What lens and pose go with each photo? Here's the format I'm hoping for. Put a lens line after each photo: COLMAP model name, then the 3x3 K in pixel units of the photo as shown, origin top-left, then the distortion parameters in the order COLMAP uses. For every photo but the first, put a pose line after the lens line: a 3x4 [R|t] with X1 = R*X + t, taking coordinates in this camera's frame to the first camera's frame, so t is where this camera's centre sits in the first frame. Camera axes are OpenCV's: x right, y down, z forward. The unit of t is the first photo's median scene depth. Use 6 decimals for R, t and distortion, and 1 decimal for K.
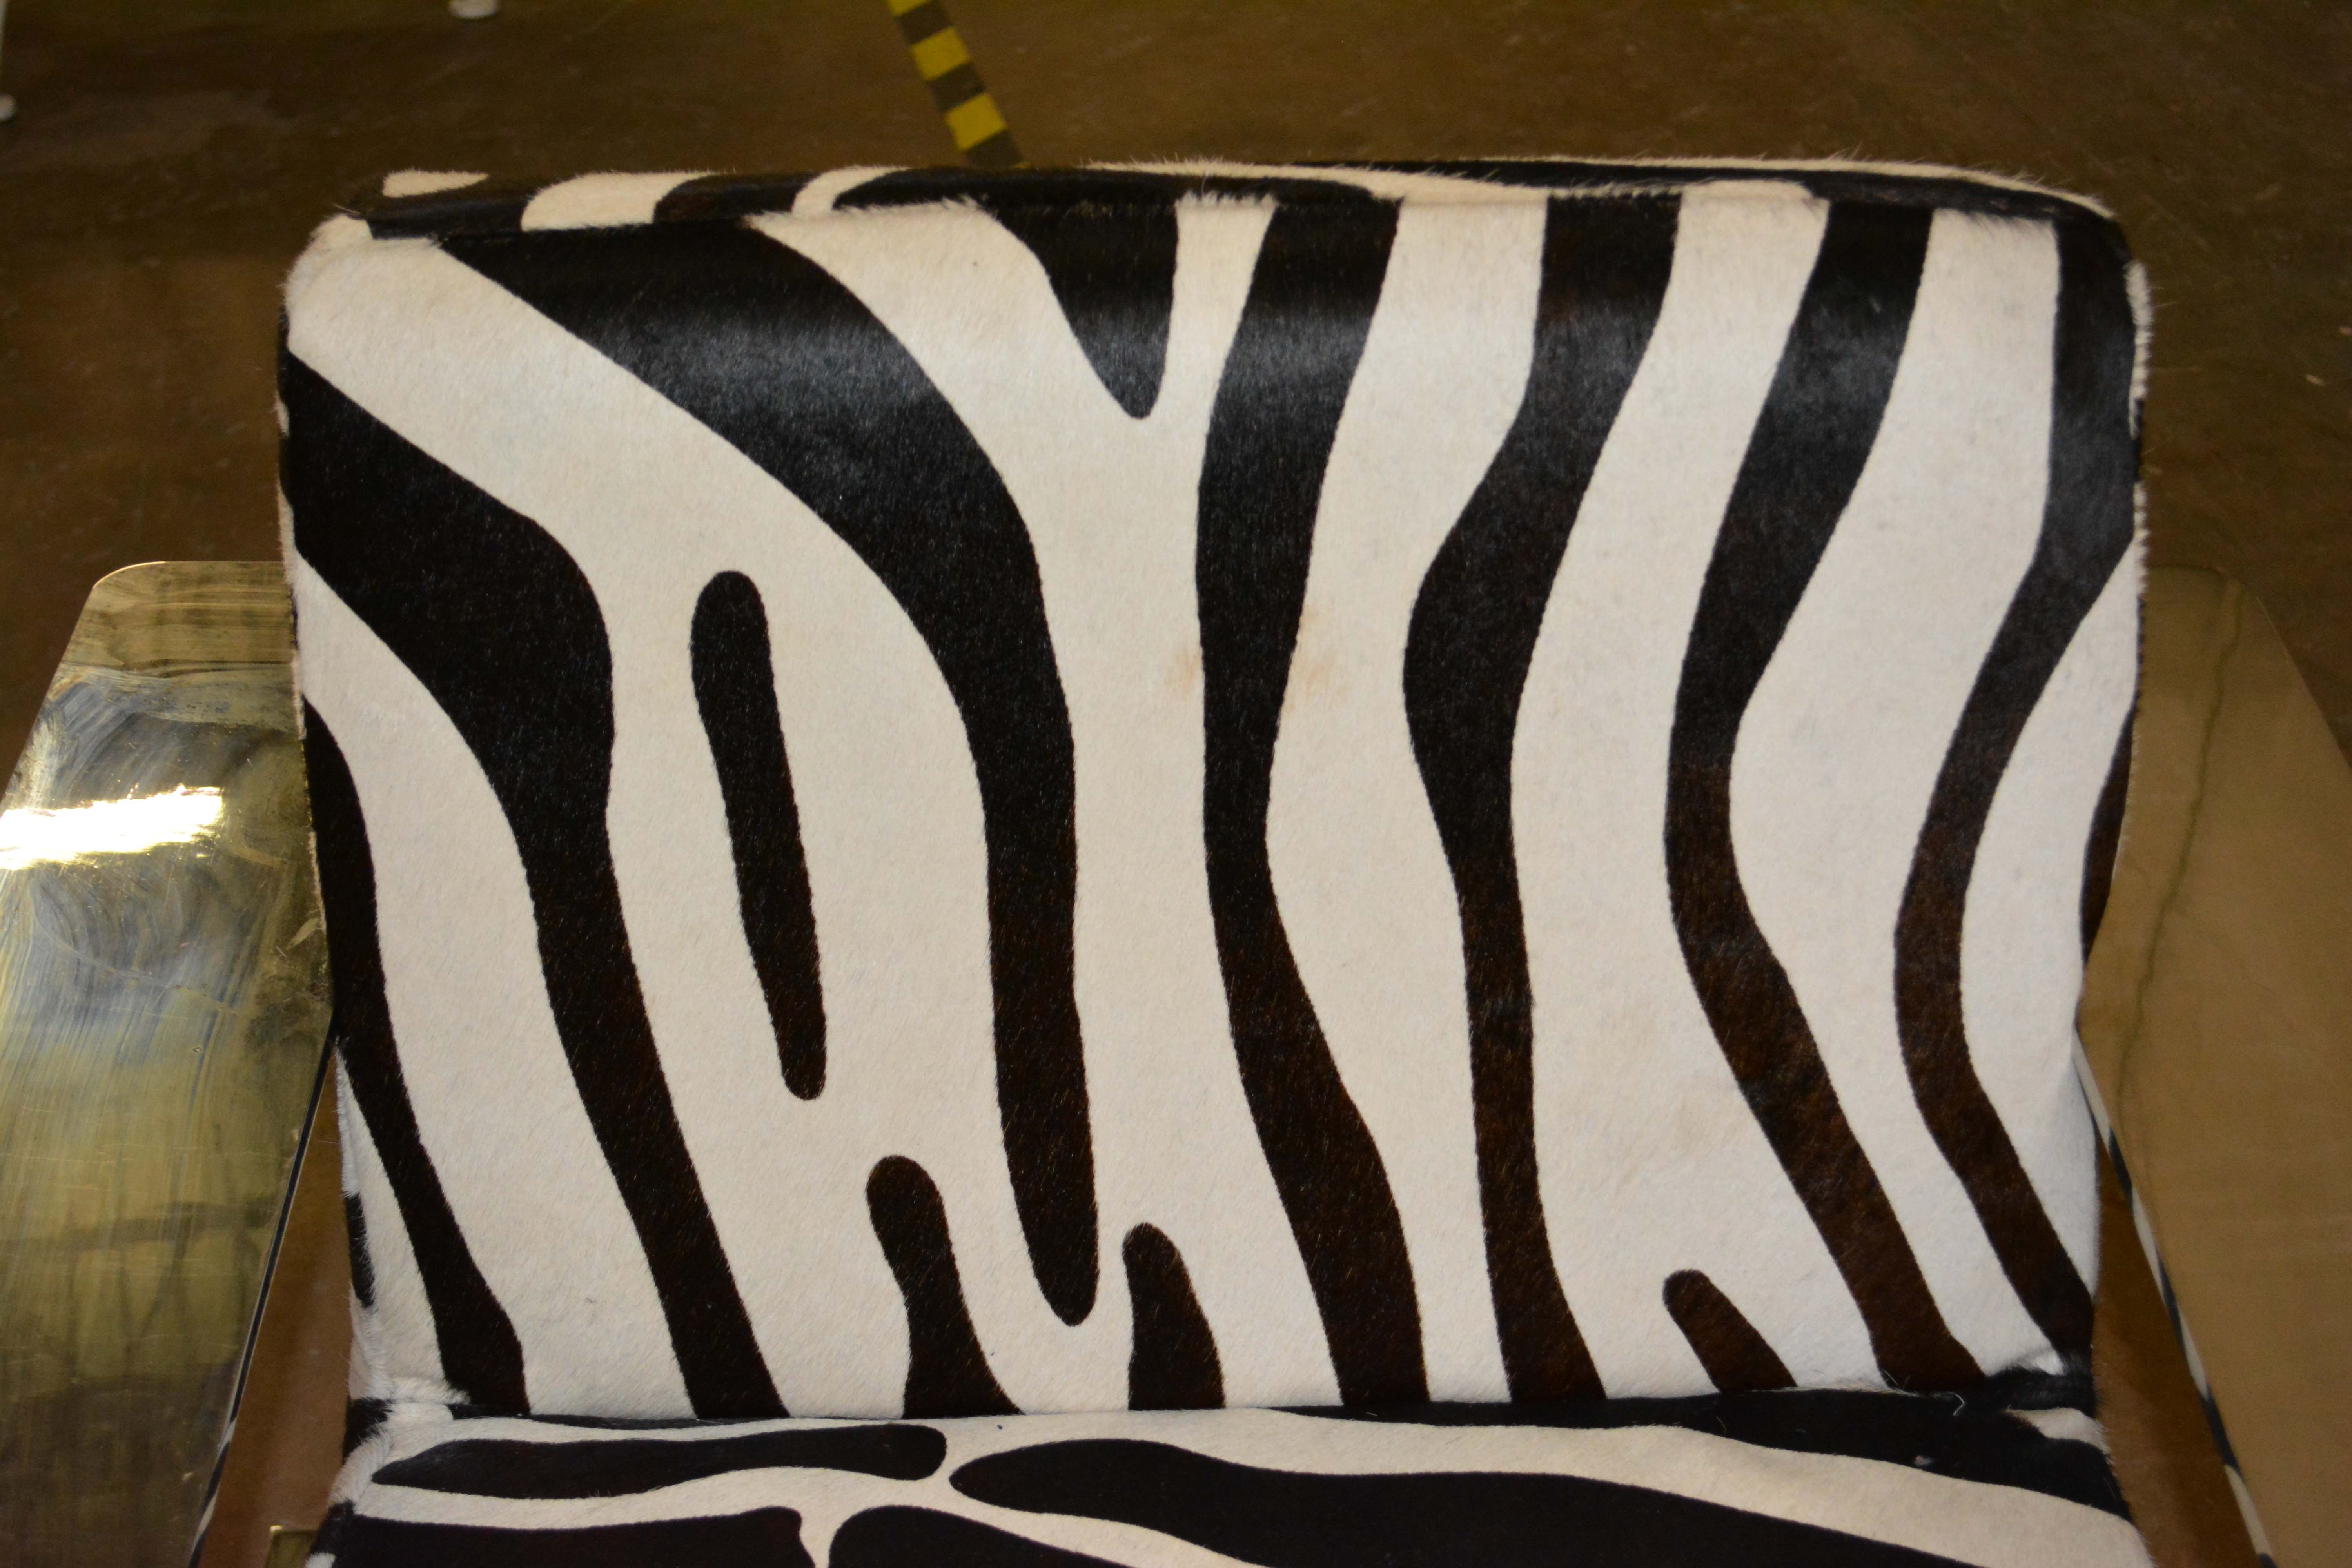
lens RADIAL K [[3596.2, 0, 1170.9], [0, 3596.2, 789.0], [0, 0, 1]] dist [-0.002660, 0.000000]
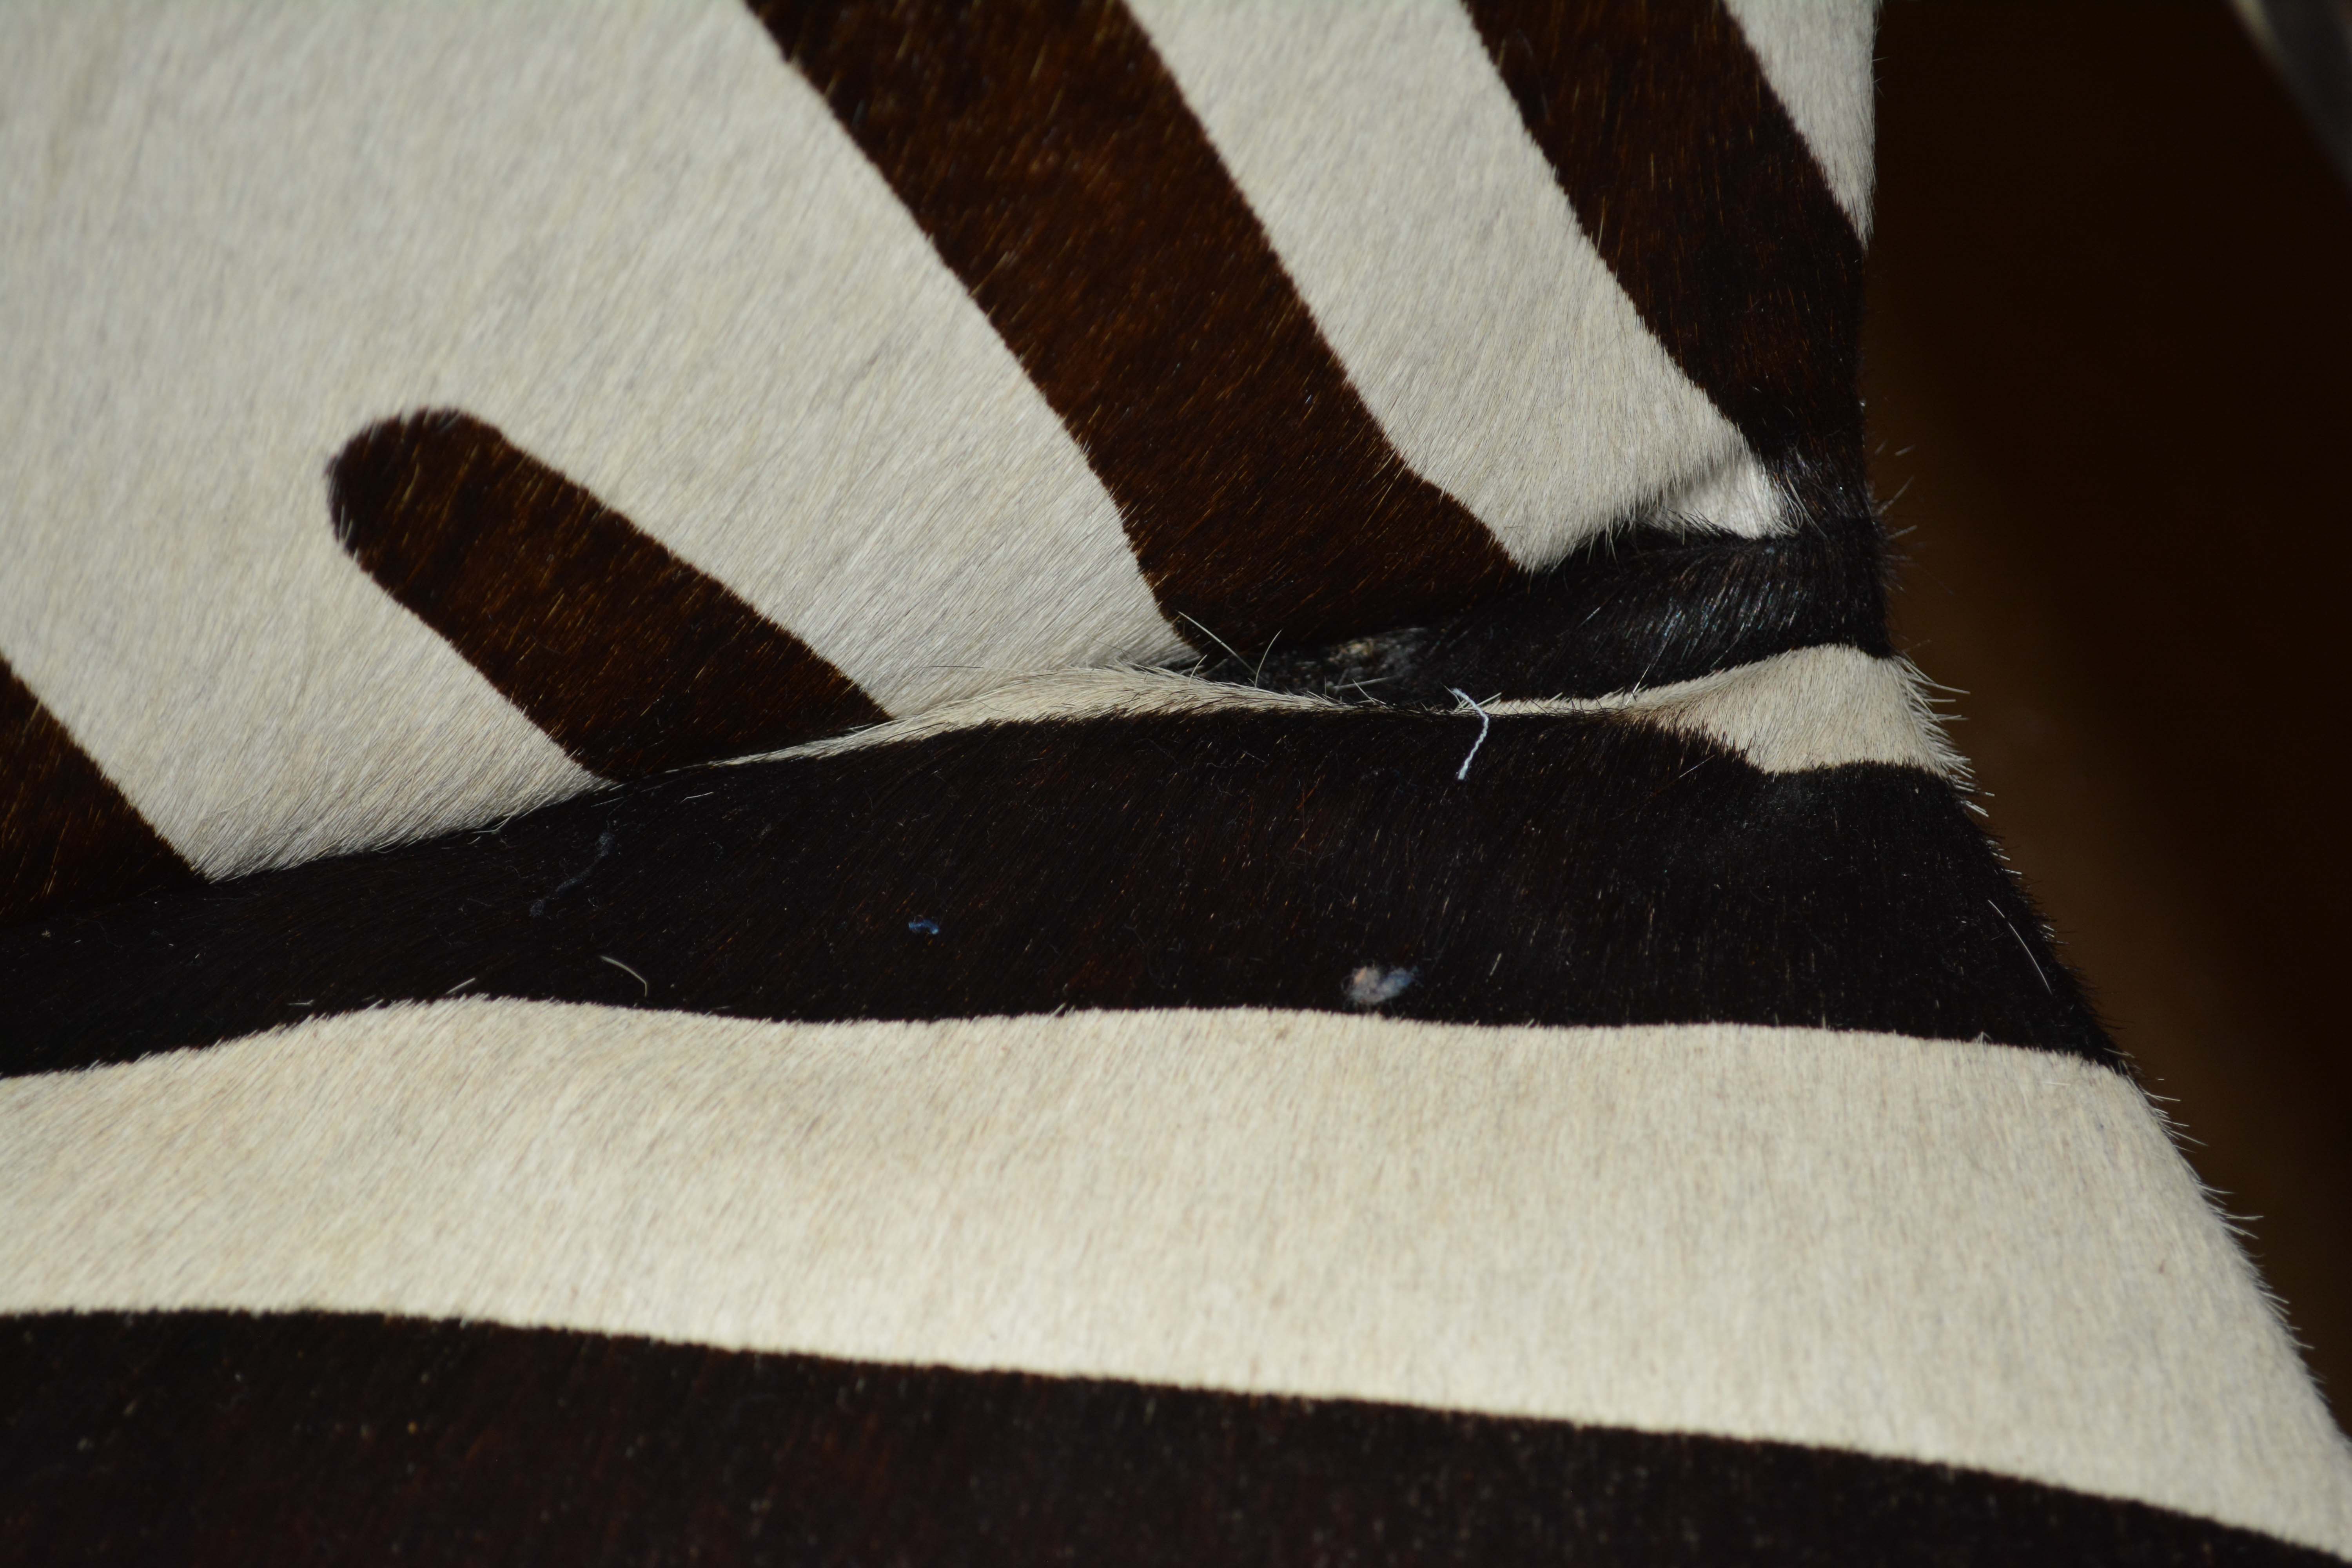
lens RADIAL K [[4387.0, 0, 1173.1], [0, 4387.0, 786.5], [0, 0, 1]] dist [0.012395, 0.000000]
pose [[0.962833, -0.181373, 0.200141, 0.129566], [0.105865, 0.935123, 0.338140, 0.059512], [-0.248485, -0.304384, 0.919568, 0.697425]]
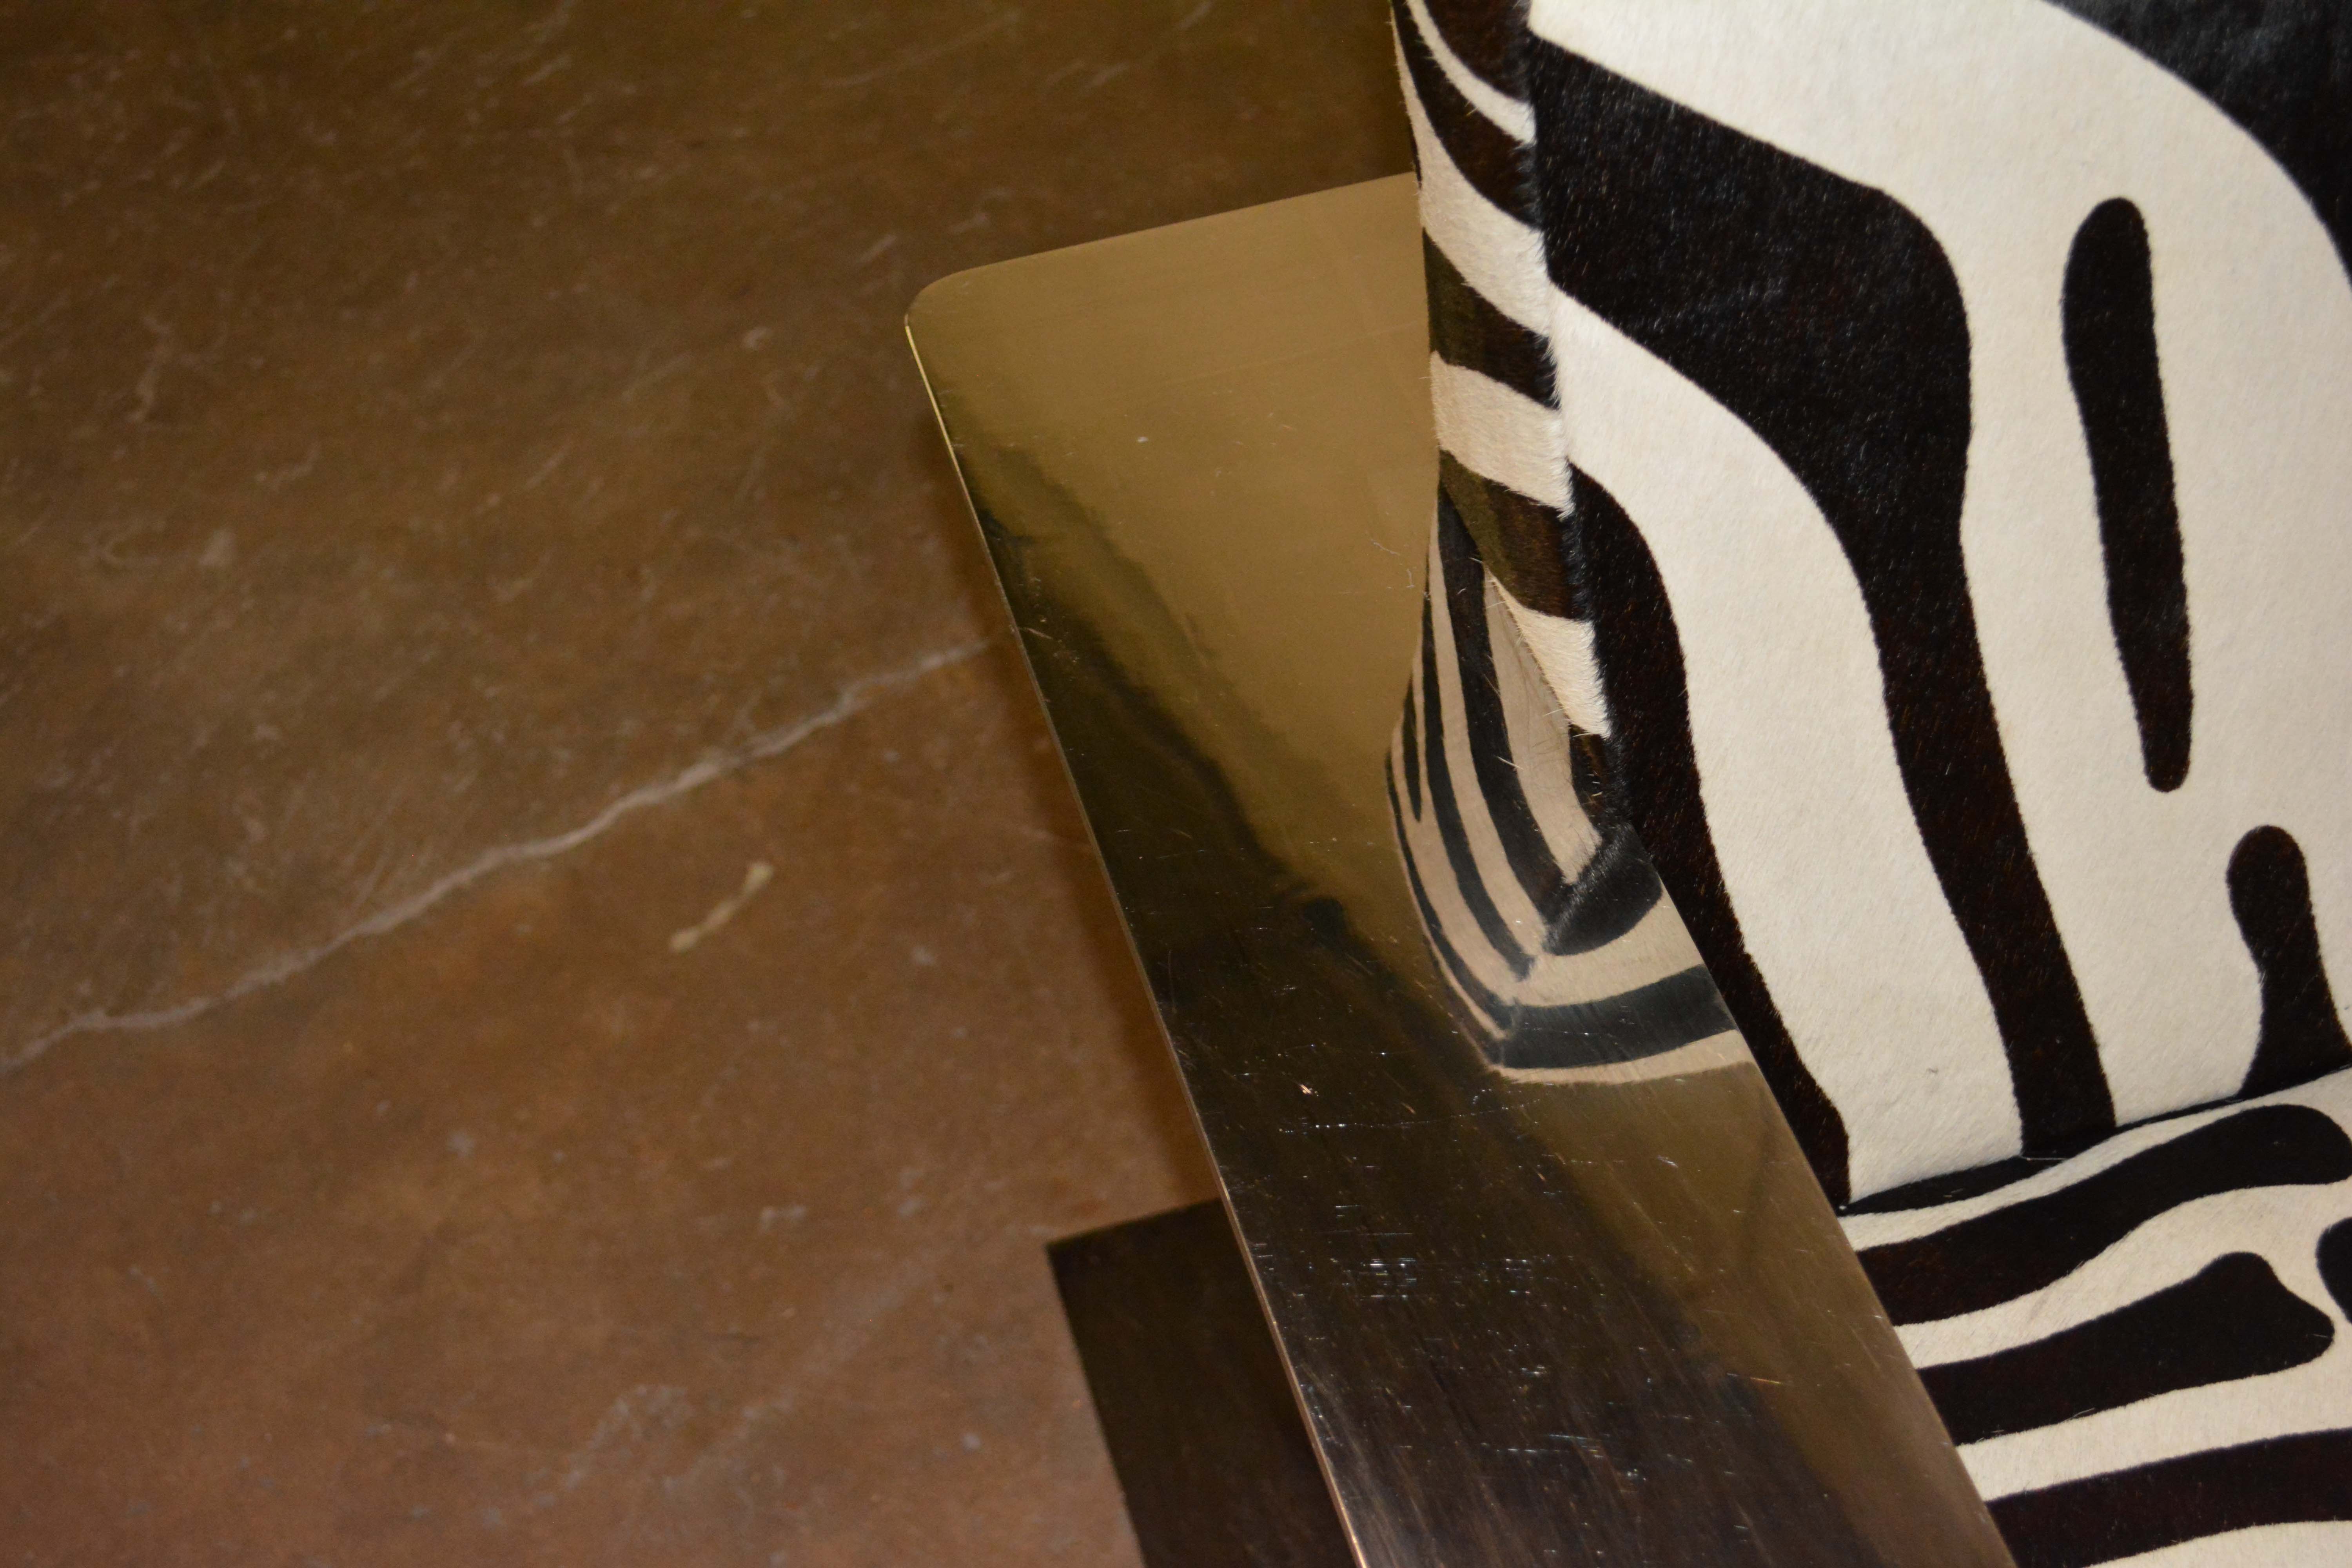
lens RADIAL K [[3325.8, 0, 1181.8], [0, 3325.8, 794.3], [0, 0, 1]] dist [-0.020005, 0.000000]
pose [[0.965588, -0.233498, 0.114533, -0.406356], [0.199911, 0.948059, 0.247427, -0.147849], [-0.166358, -0.216016, 0.962113, 0.292476]]
